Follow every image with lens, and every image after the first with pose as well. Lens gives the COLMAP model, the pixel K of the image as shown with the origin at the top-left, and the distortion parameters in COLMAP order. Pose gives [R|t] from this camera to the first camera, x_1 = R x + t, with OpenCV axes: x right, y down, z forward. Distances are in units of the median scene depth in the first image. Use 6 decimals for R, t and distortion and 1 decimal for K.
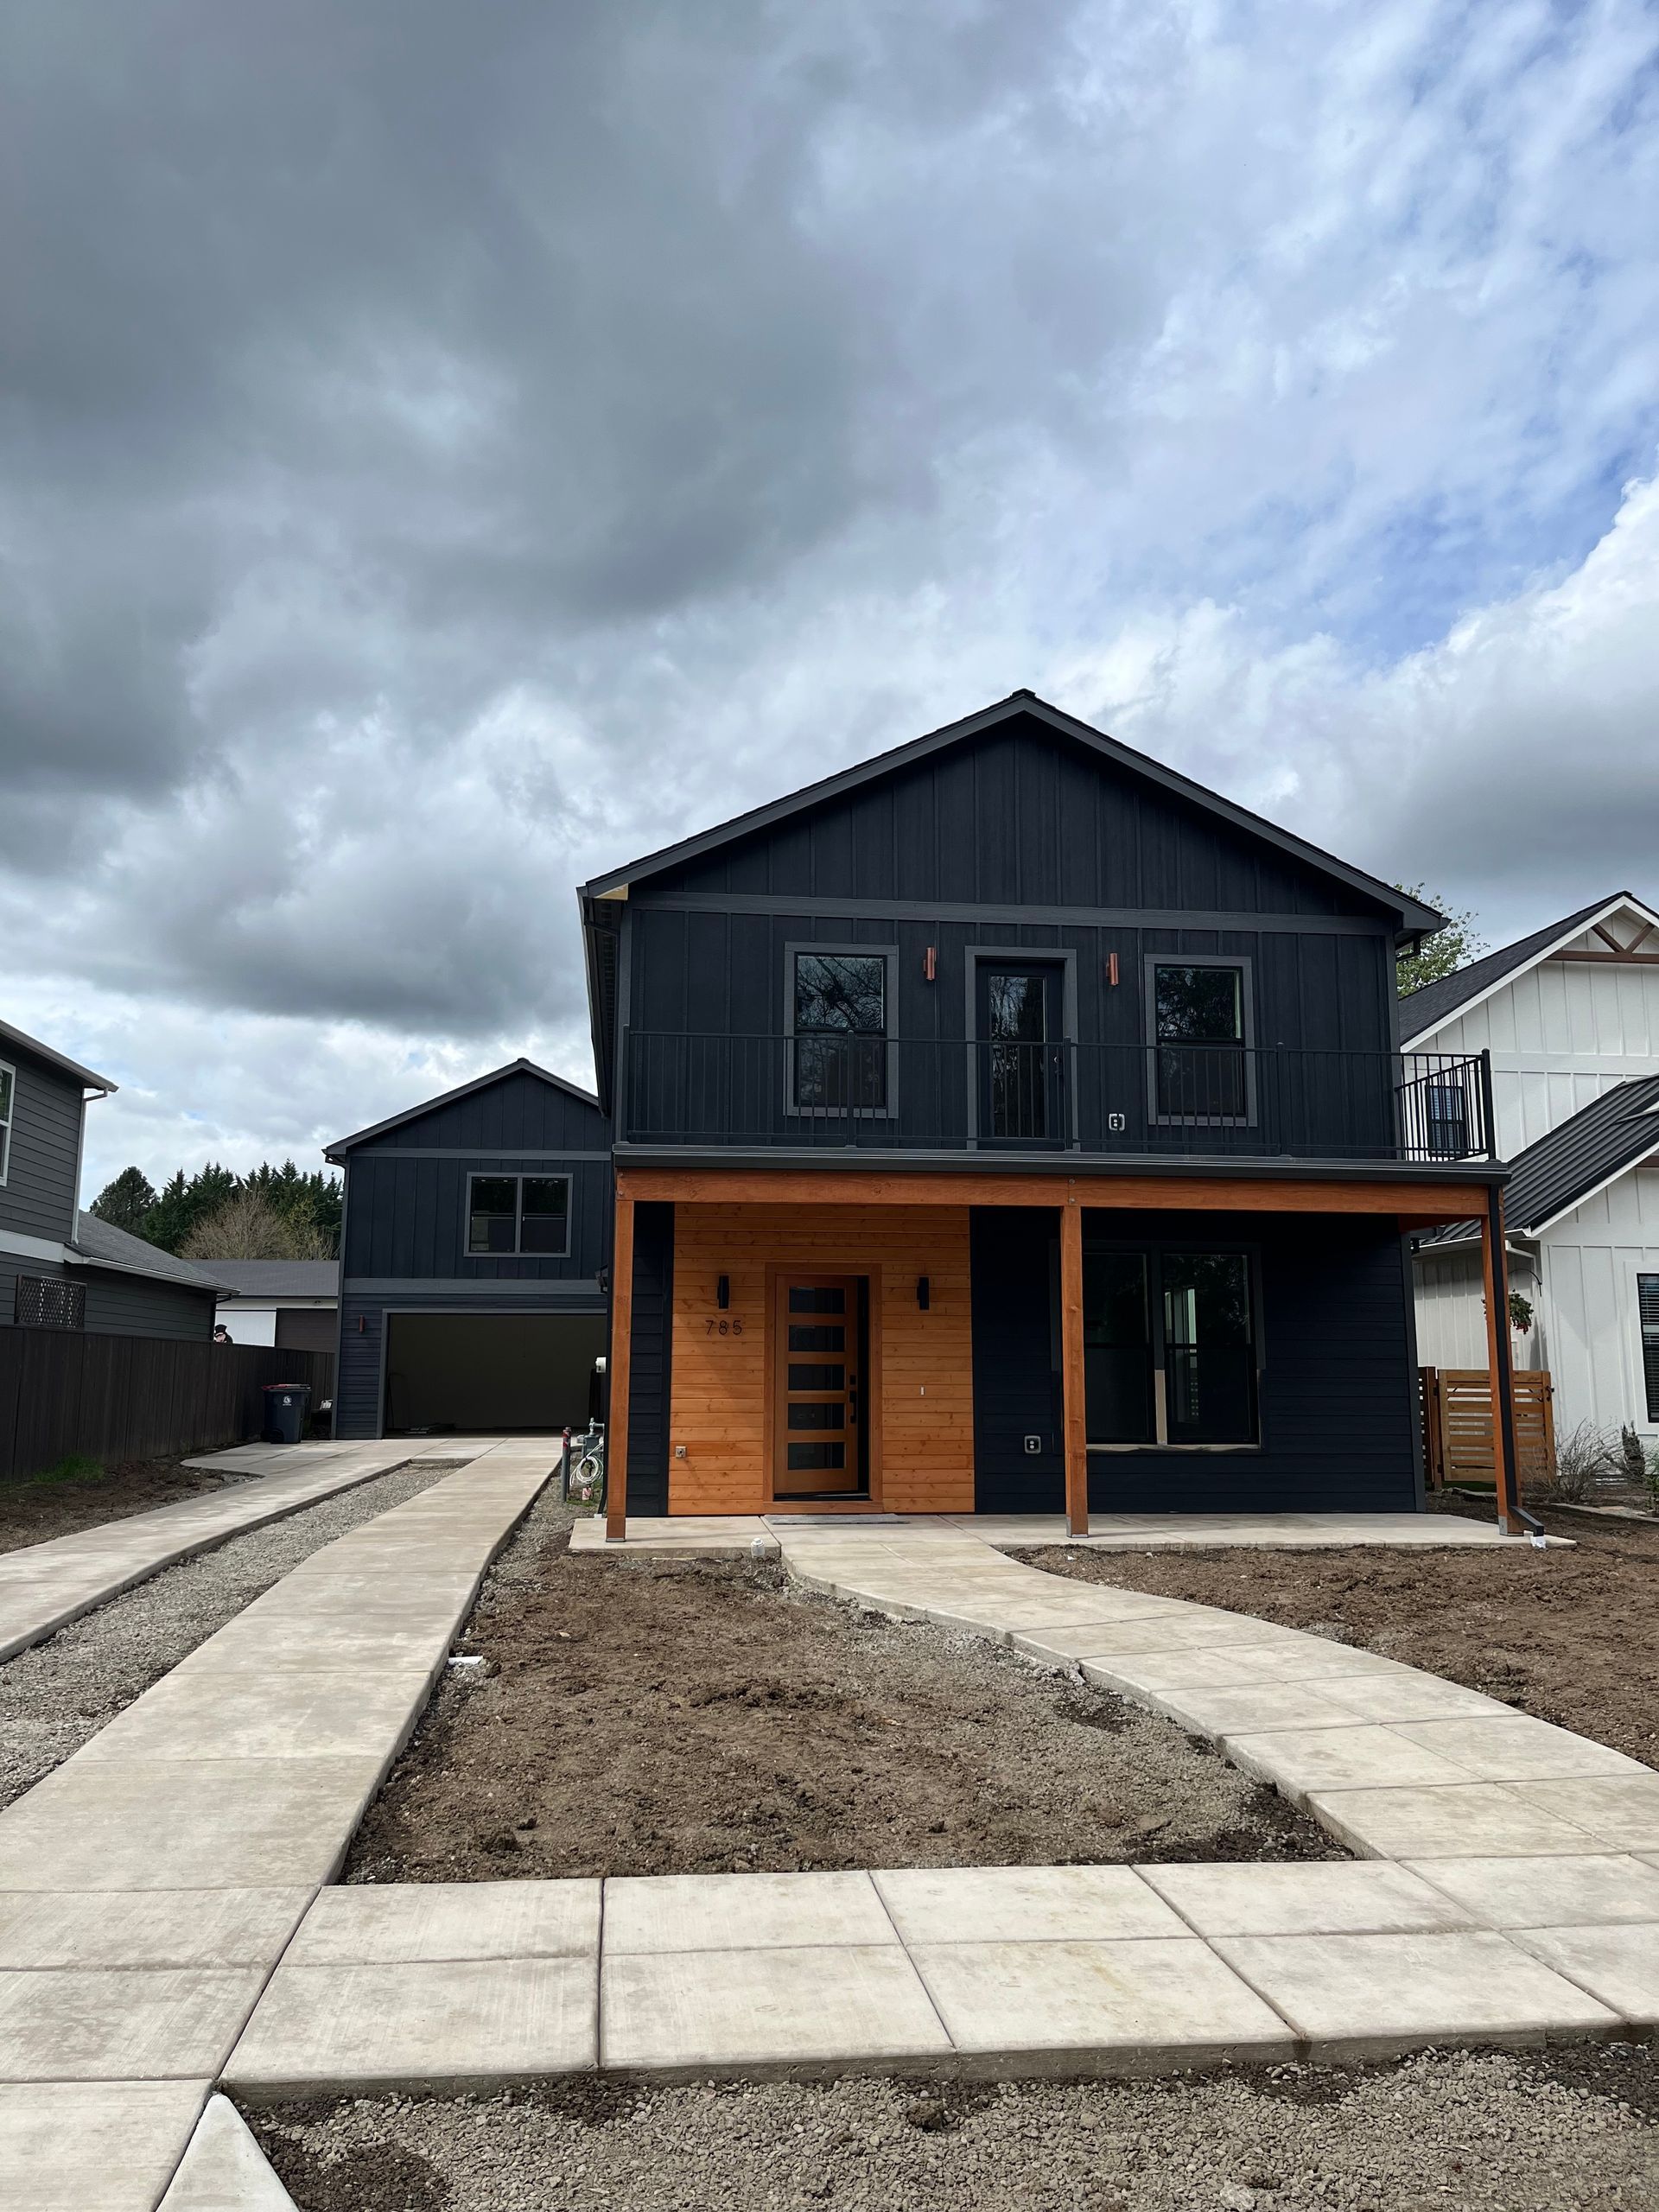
lens RADIAL K [[1692.0, 0, 834.7], [0, 1692.0, 1099.7], [0, 0, 1]] dist [0.034540, -0.049242]
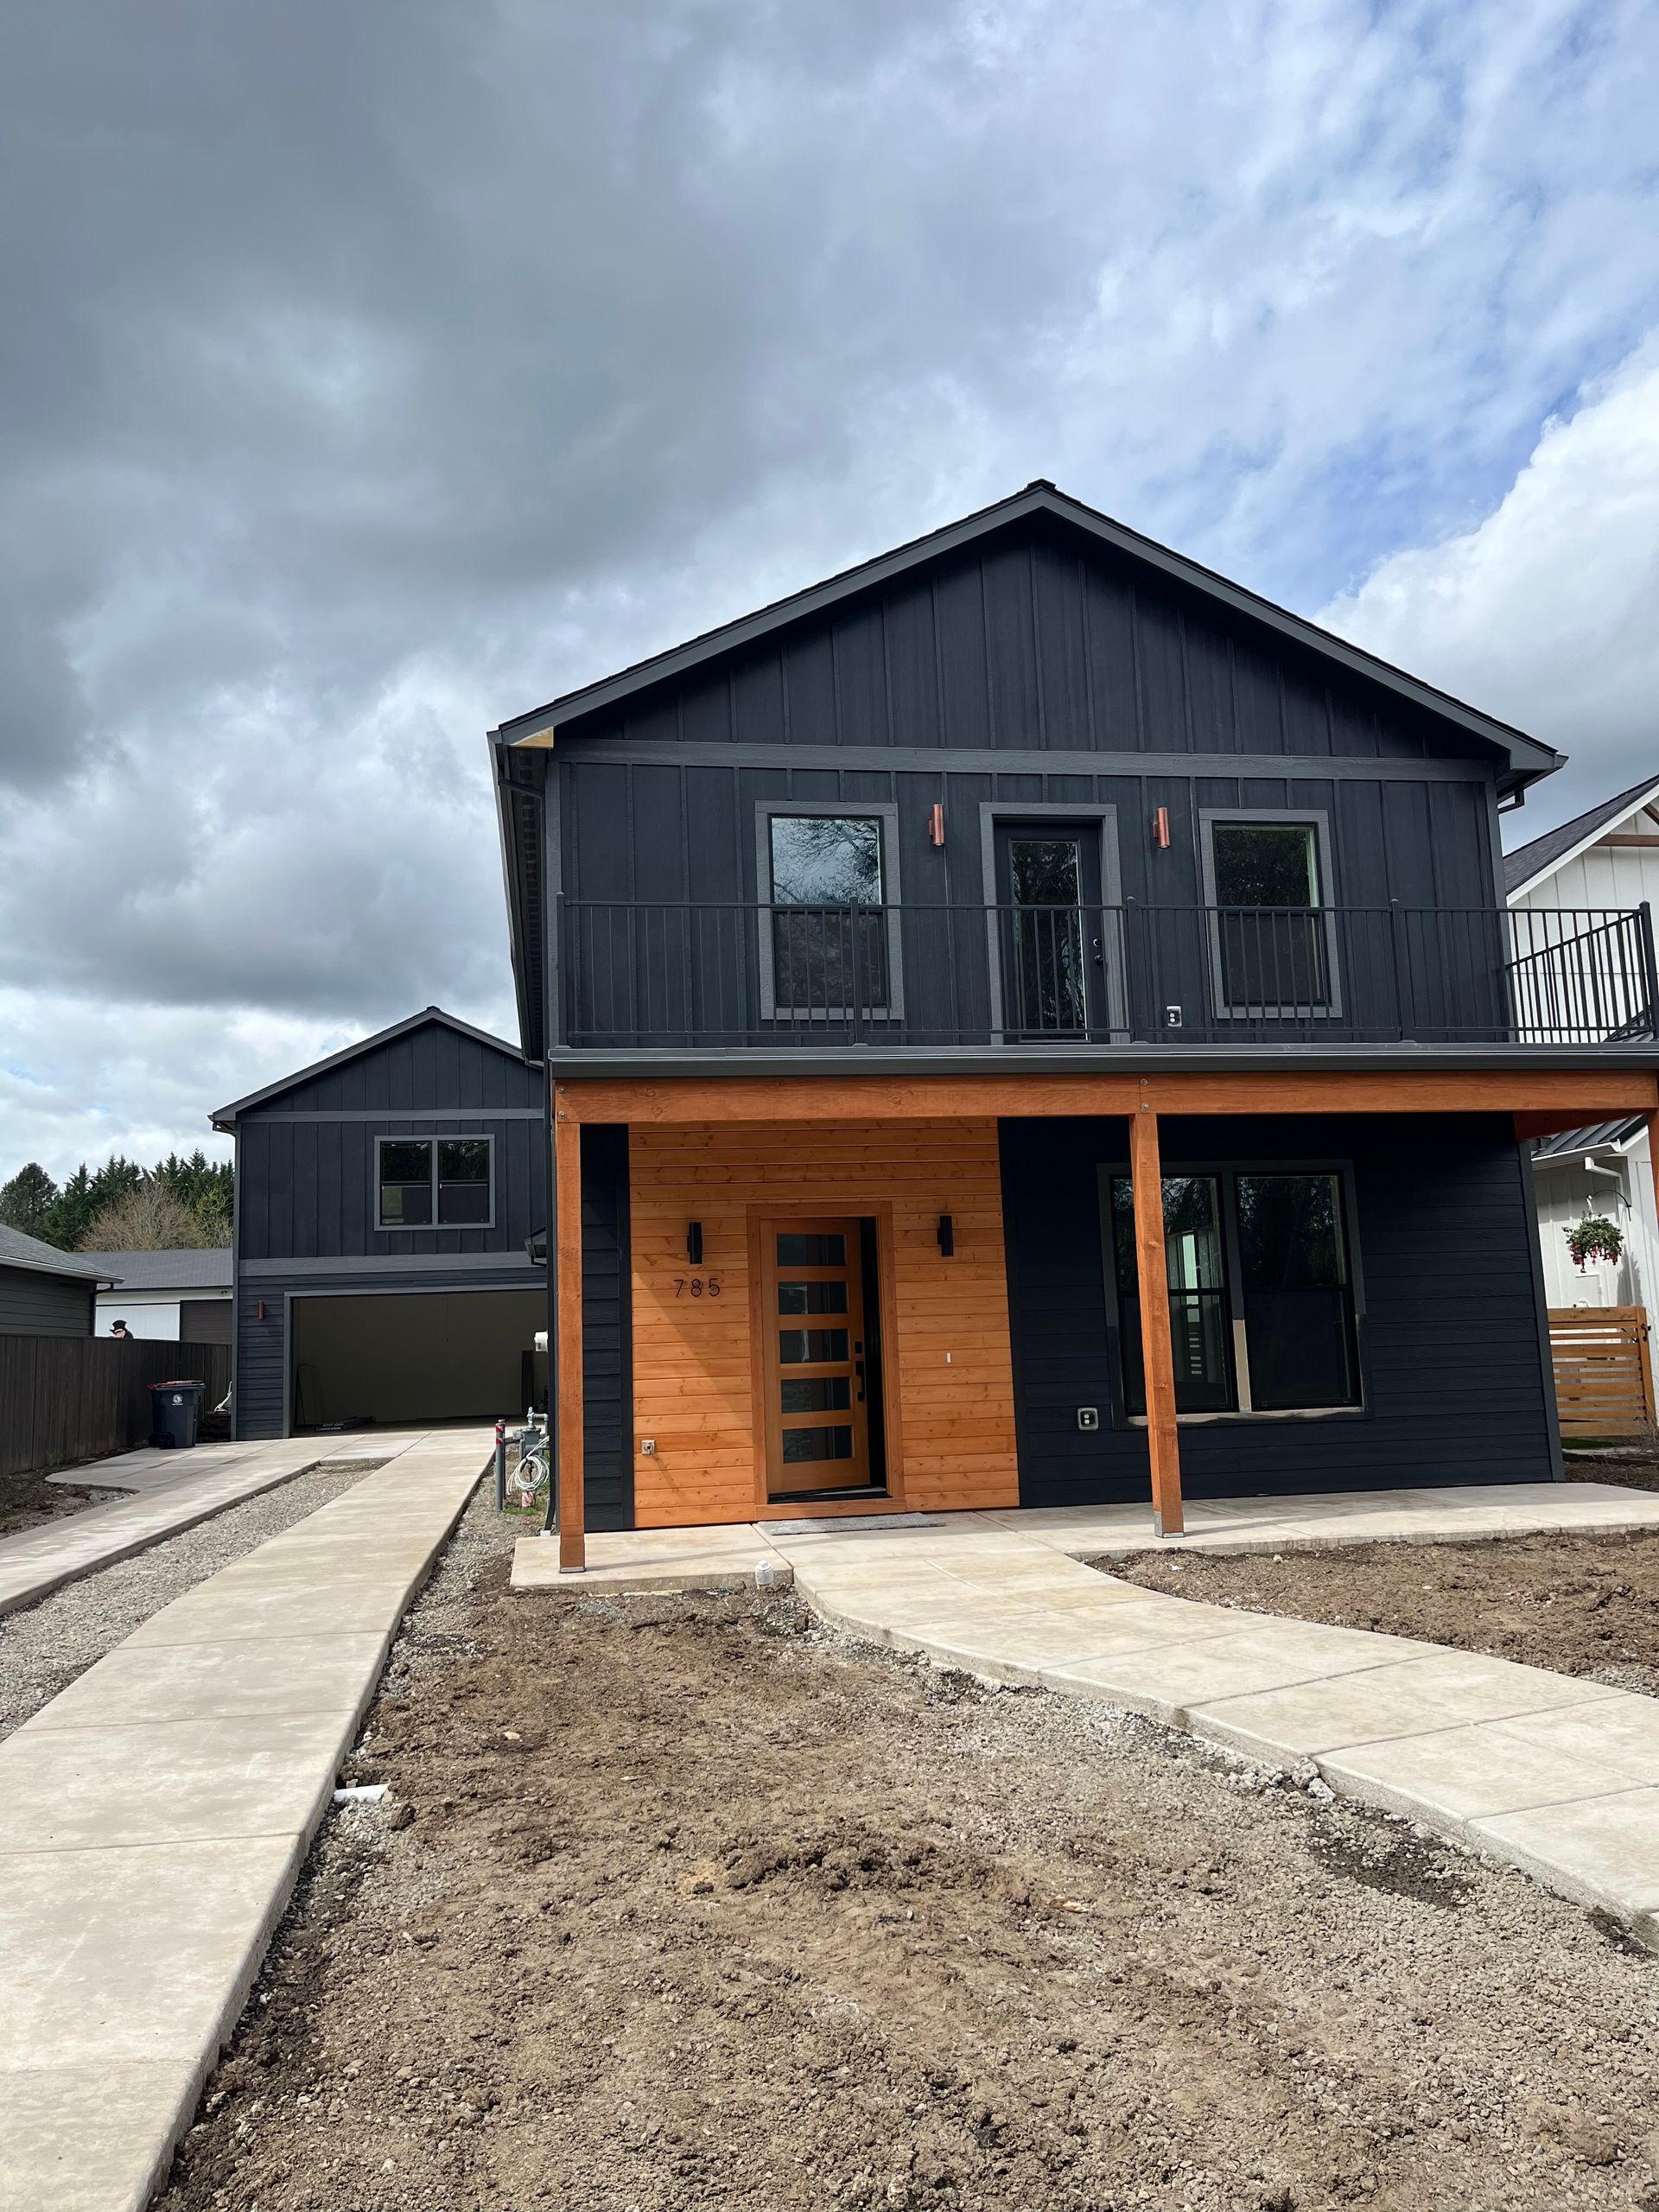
lens RADIAL K [[1692.0, 0, 834.4], [0, 1692.0, 1111.6], [0, 0, 1]] dist [0.034540, -0.049242]
pose [[0.998372, -0.033661, 0.046050, -0.034504], [0.032611, 0.999195, 0.023382, 0.035696], [-0.046800, -0.021842, 0.998665, 0.208216]]
